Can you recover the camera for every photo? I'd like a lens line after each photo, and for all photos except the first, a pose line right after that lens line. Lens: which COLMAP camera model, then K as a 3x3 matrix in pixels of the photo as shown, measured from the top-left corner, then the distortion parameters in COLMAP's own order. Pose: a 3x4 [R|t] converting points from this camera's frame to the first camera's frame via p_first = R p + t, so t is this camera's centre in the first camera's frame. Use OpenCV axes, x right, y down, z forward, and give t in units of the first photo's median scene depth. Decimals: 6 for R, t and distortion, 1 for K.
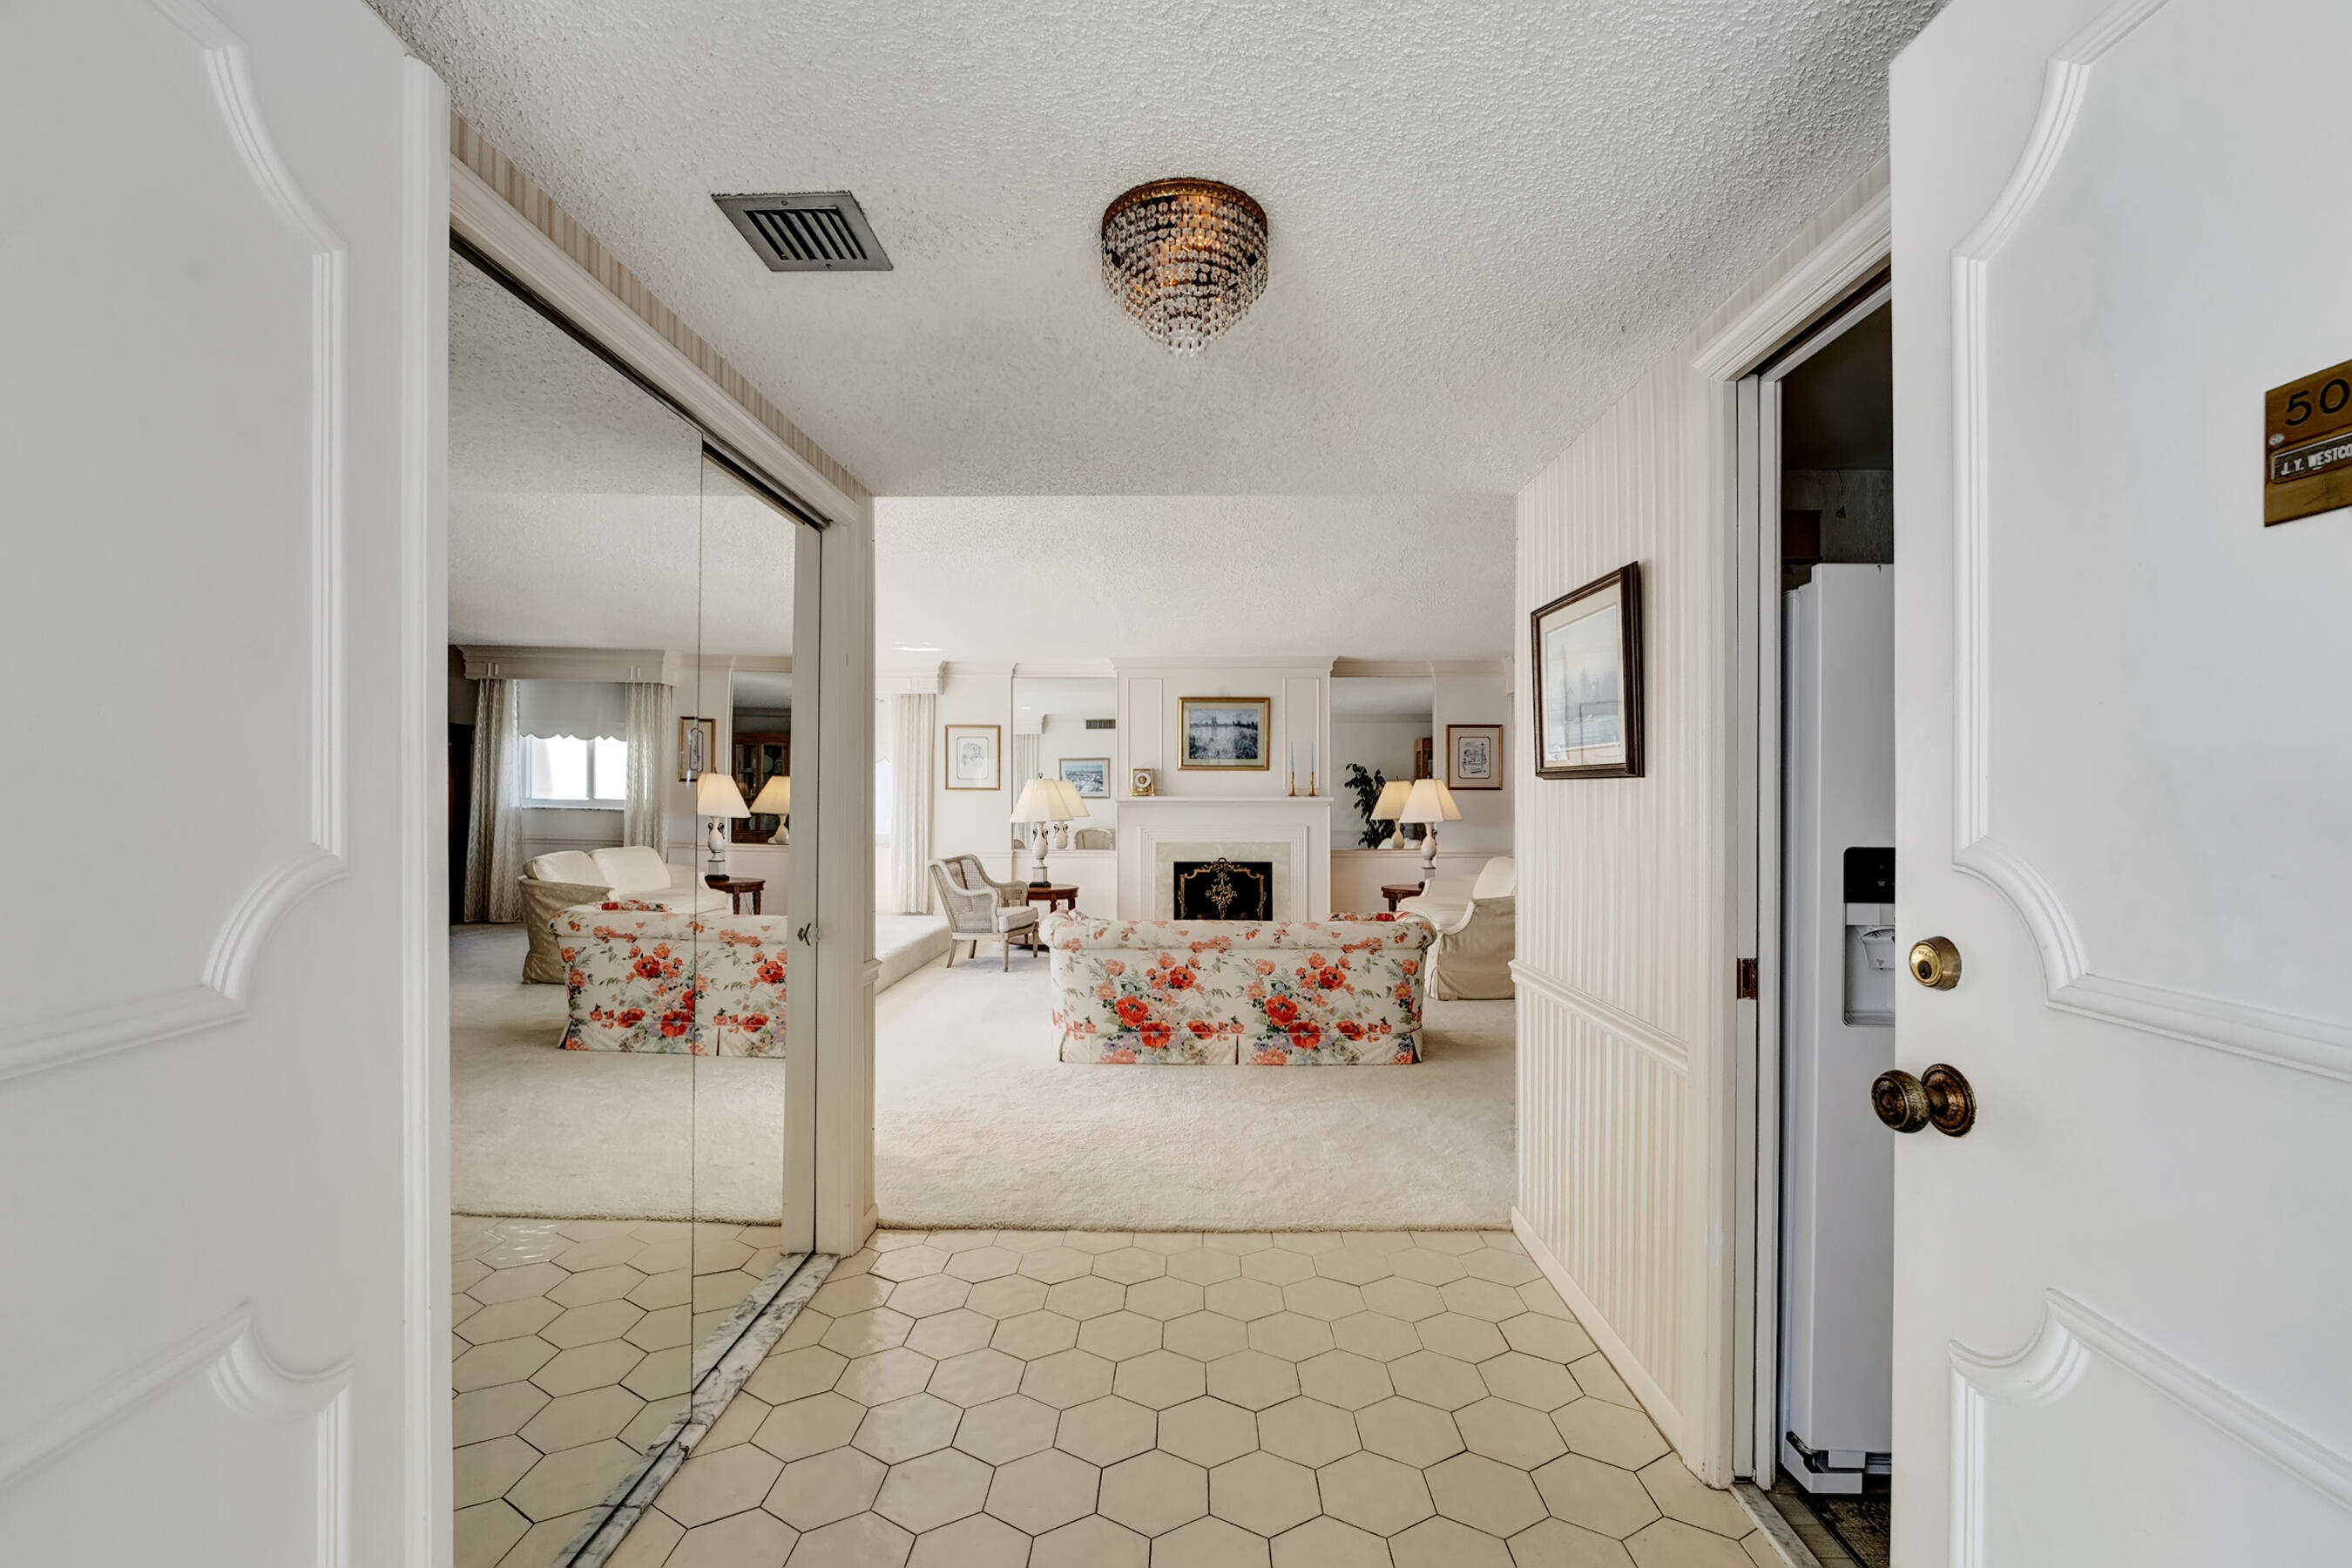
lens RADIAL K [[966.7, 0, 1188.7], [0, 966.7, 797.3], [0, 0, 1]] dist [-0.022878, 0.000603]
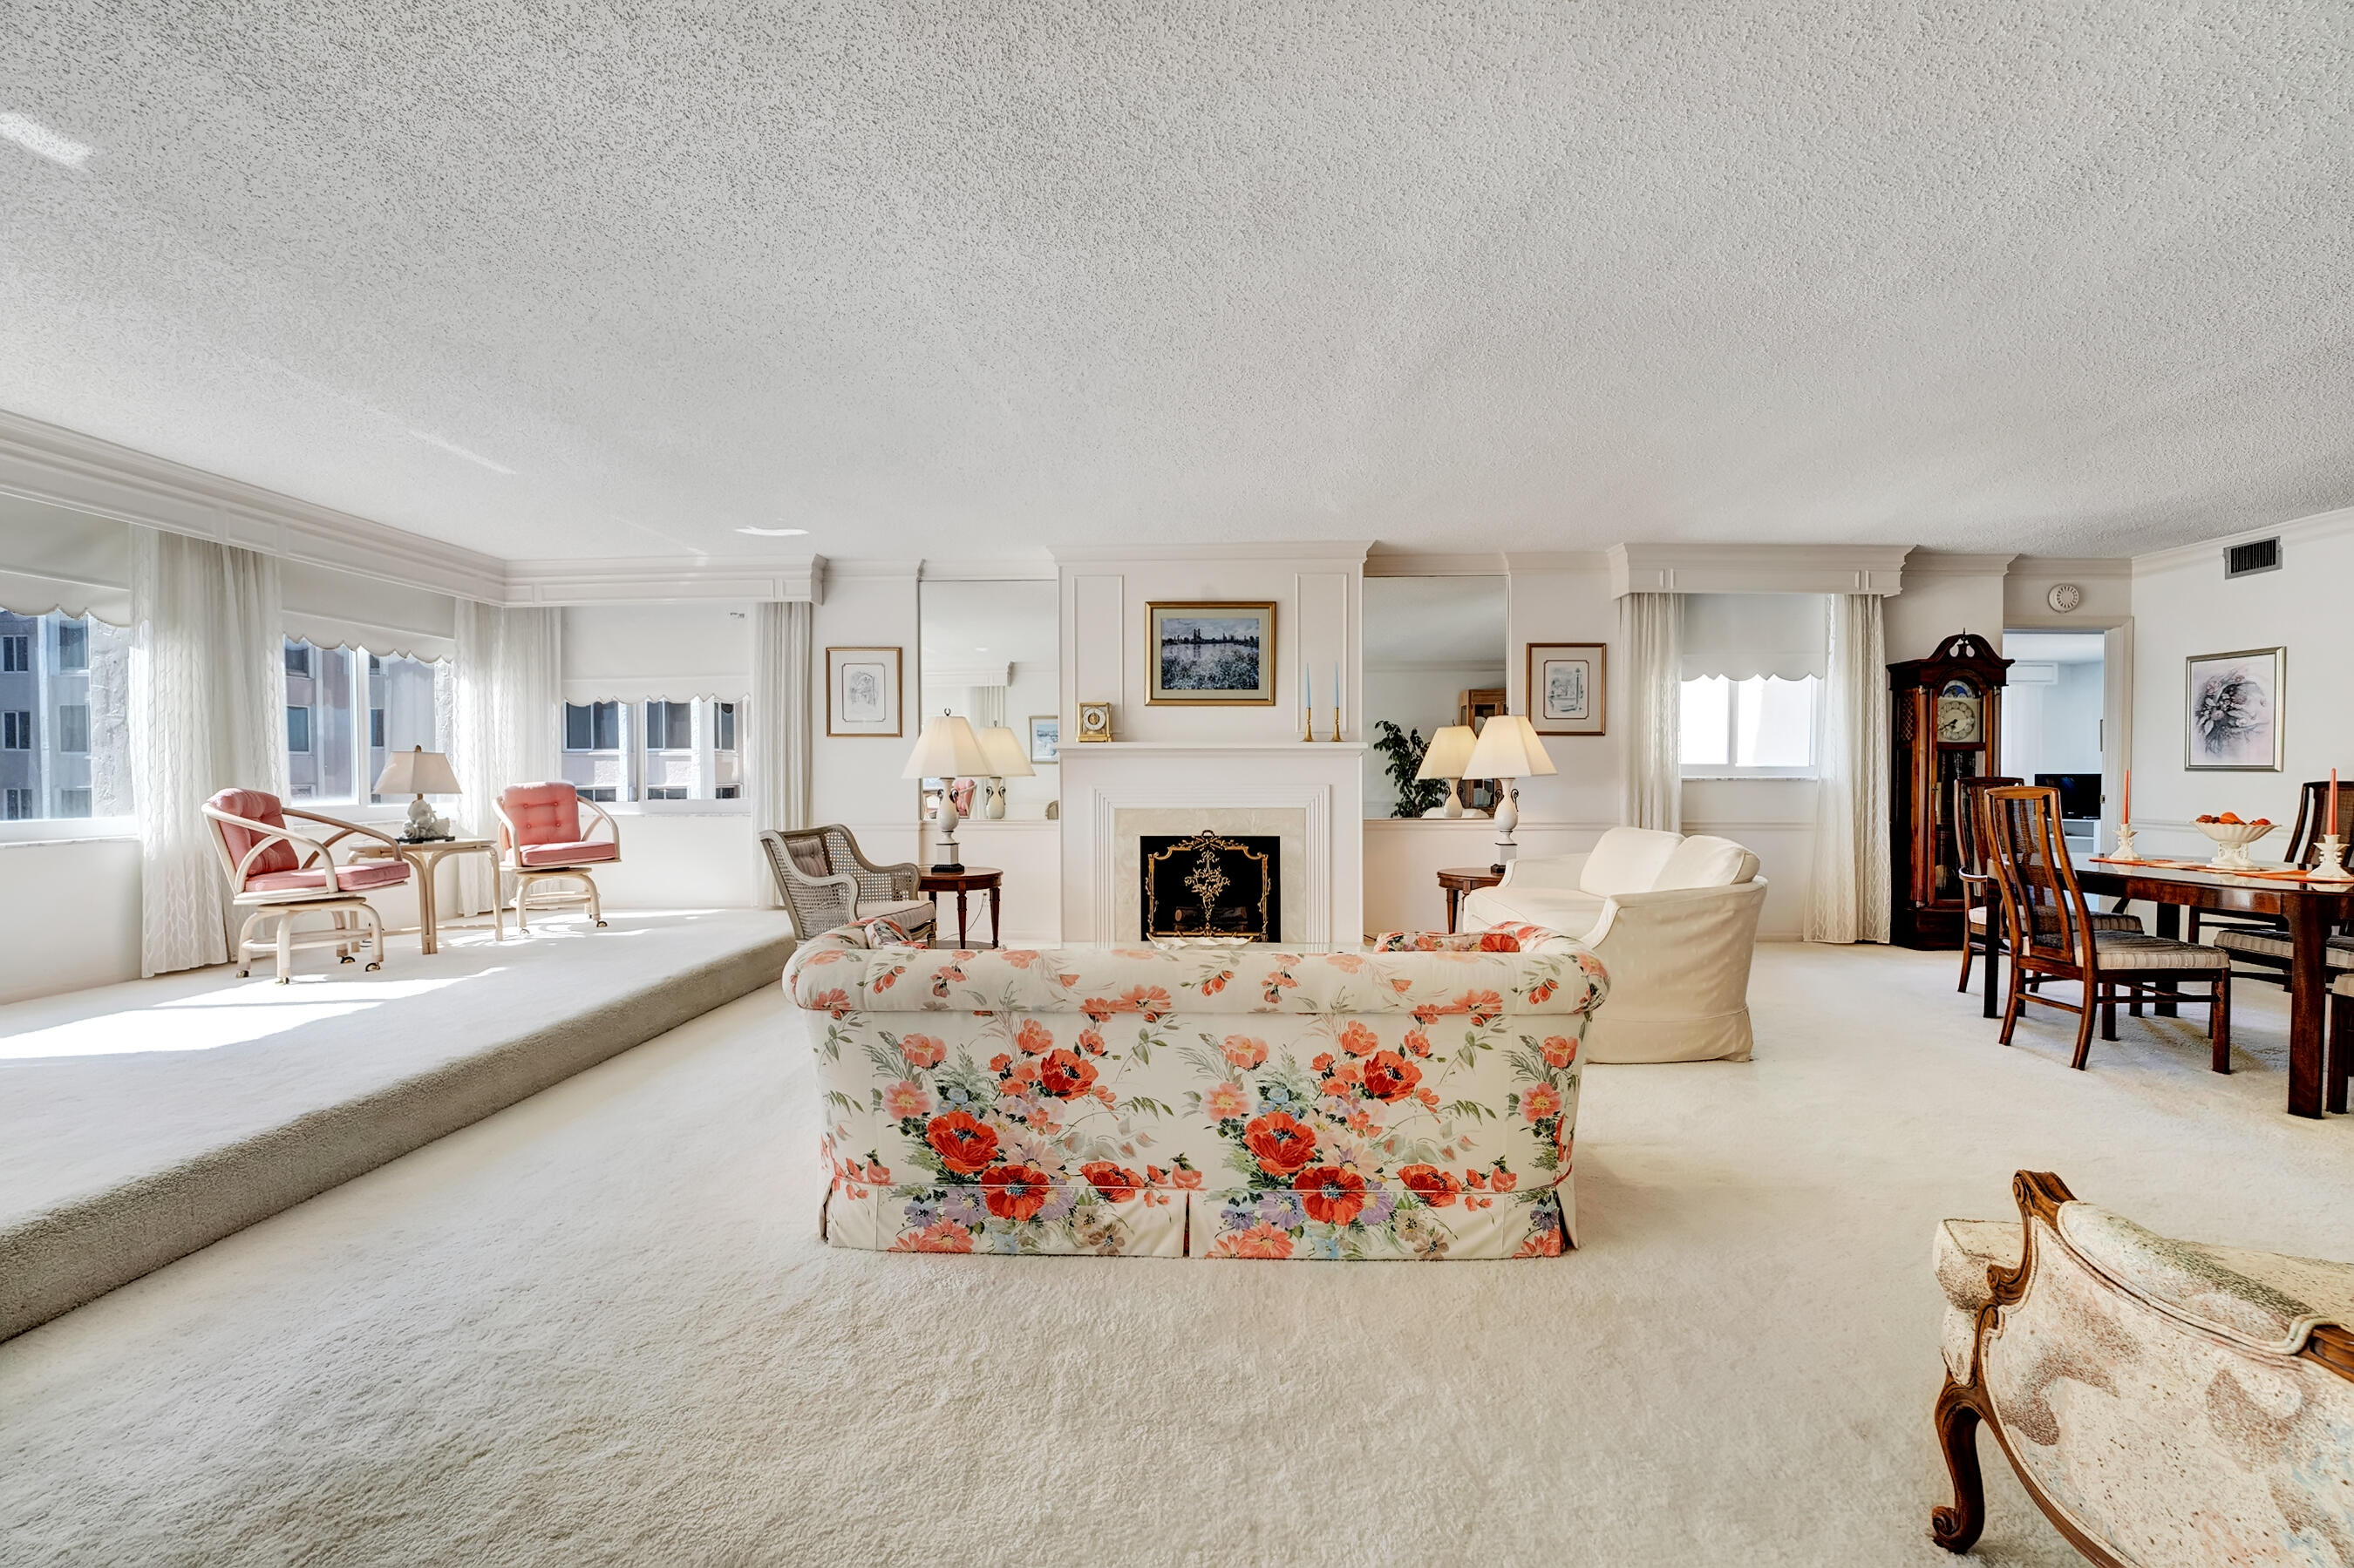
lens RADIAL K [[967.4, 0, 1181.7], [0, 967.4, 792.0], [0, 0, 1]] dist [-0.022878, 0.000603]
pose [[0.999653, -0.001294, -0.026318, 0.036209], [0.001688, 0.999887, 0.014963, 0.026128], [0.026296, -0.015002, 0.999542, 0.320615]]
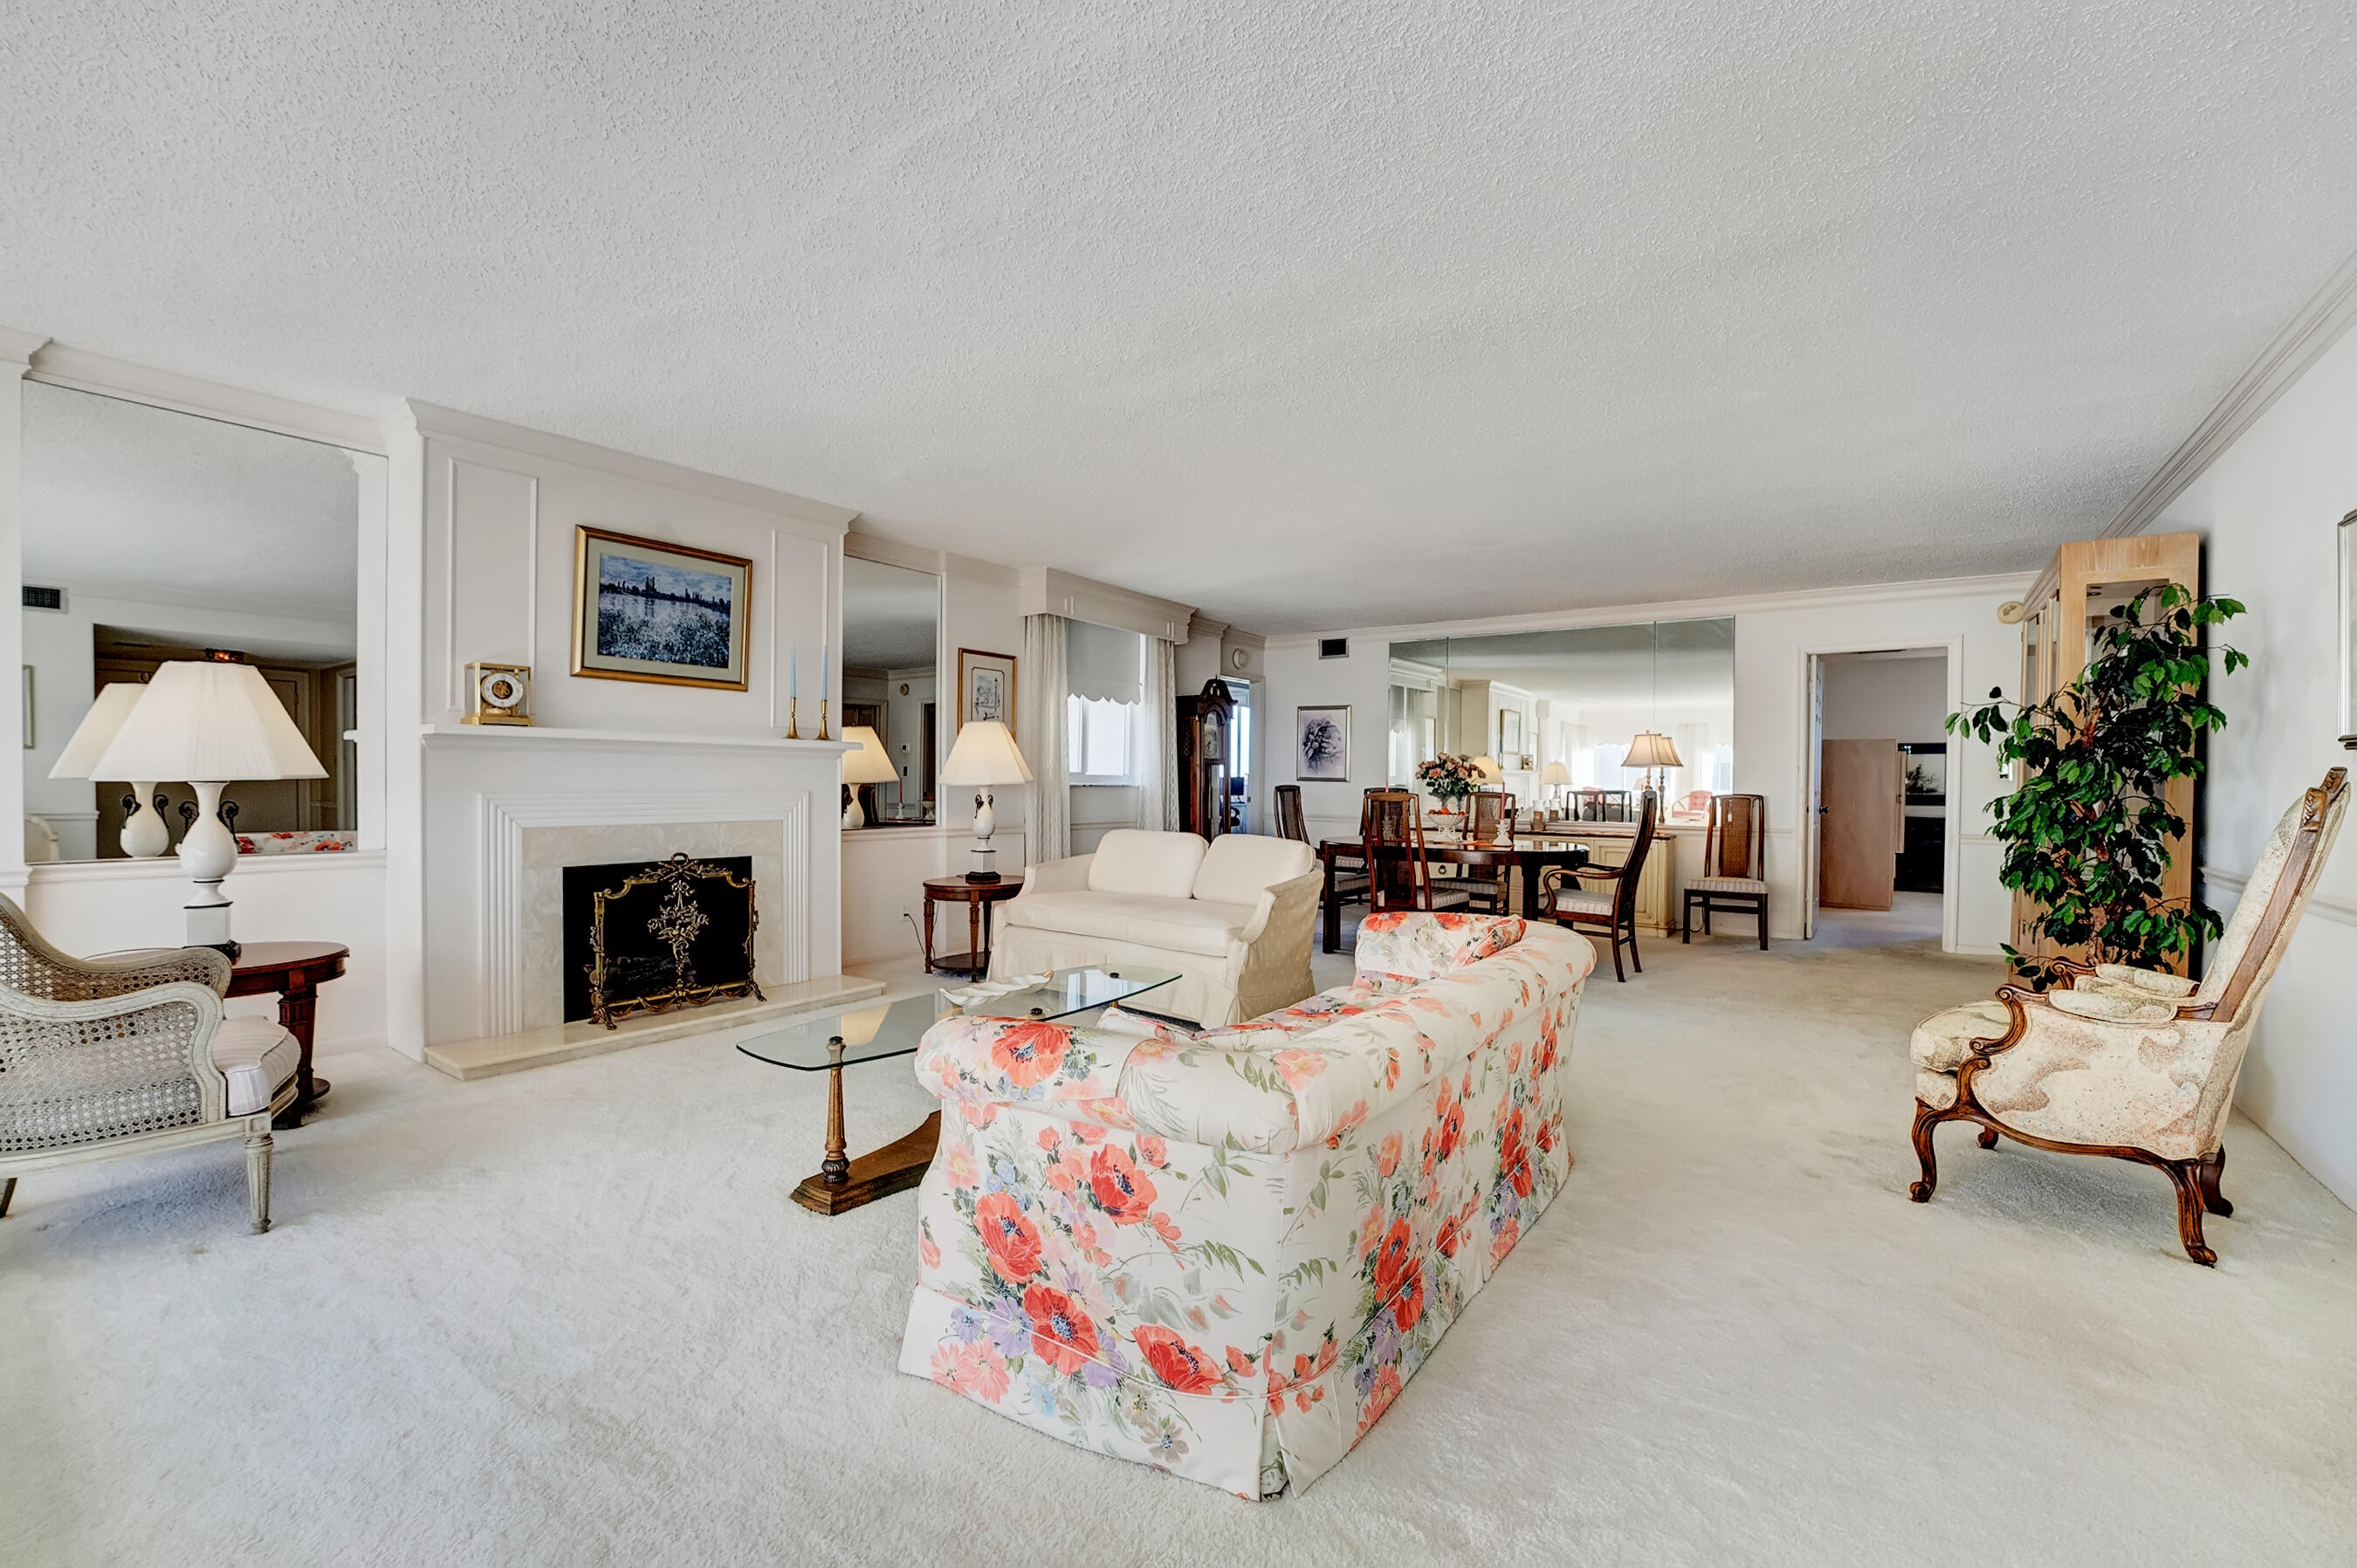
lens RADIAL K [[984.2, 0, 1179.9], [0, 984.2, 789.8], [0, 0, 1]] dist [-0.022024, -0.000010]
pose [[0.579907, -0.002490, 0.814679, -0.250393], [-0.008047, 0.999929, 0.008784, 0.023596], [-0.814643, -0.011649, 0.579846, 0.510579]]
